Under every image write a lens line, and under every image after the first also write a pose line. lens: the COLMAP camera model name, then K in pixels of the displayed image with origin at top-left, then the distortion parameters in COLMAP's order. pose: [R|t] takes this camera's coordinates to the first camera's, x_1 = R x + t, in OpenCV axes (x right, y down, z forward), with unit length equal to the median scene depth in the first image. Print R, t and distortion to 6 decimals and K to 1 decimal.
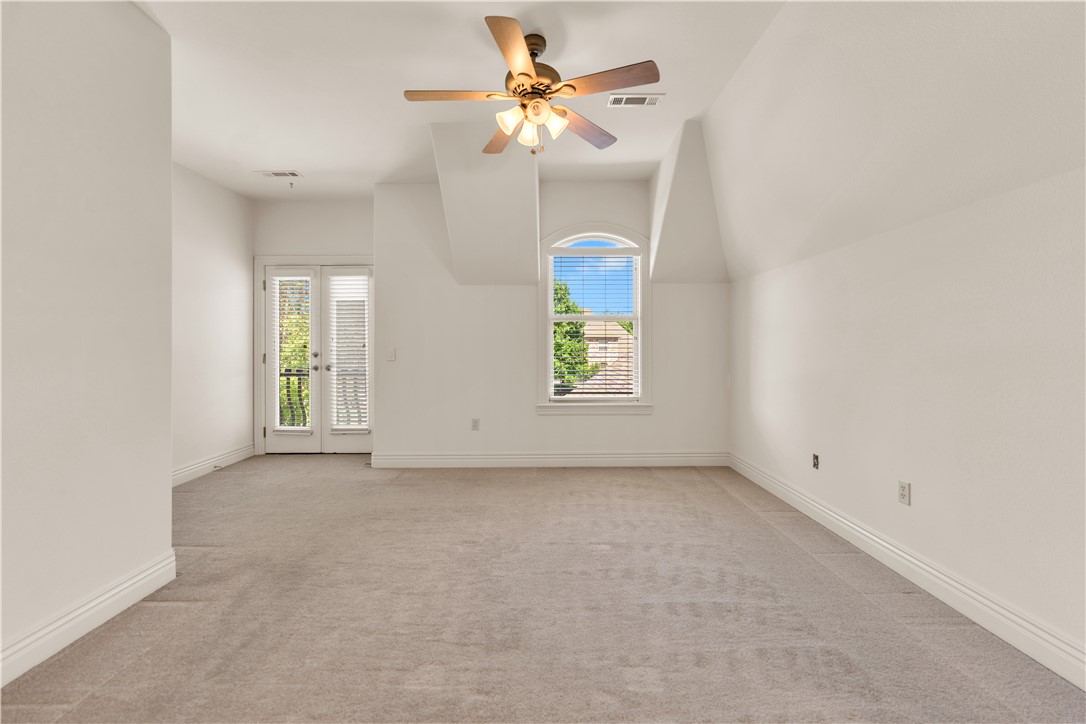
lens RADIAL K [[449.2, 0, 532.1], [0, 449.2, 340.1], [0, 0, 1]] dist [-0.000564, -0.000035]
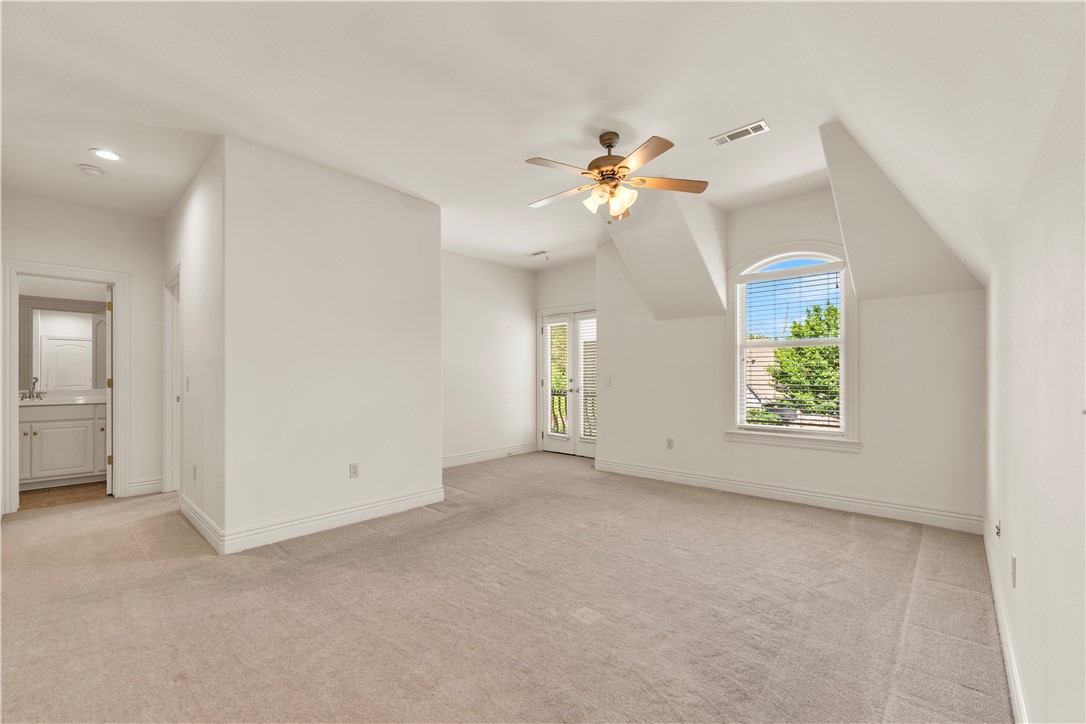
lens RADIAL K [[444.4, 0, 539.6], [0, 444.4, 363.0], [0, 0, 1]] dist [-0.002349, -0.000185]
pose [[0.739392, -0.017389, -0.673051, 0.382280], [0.010532, 0.999843, -0.014263, -0.000881], [0.673193, 0.003457, 0.739459, -0.039129]]
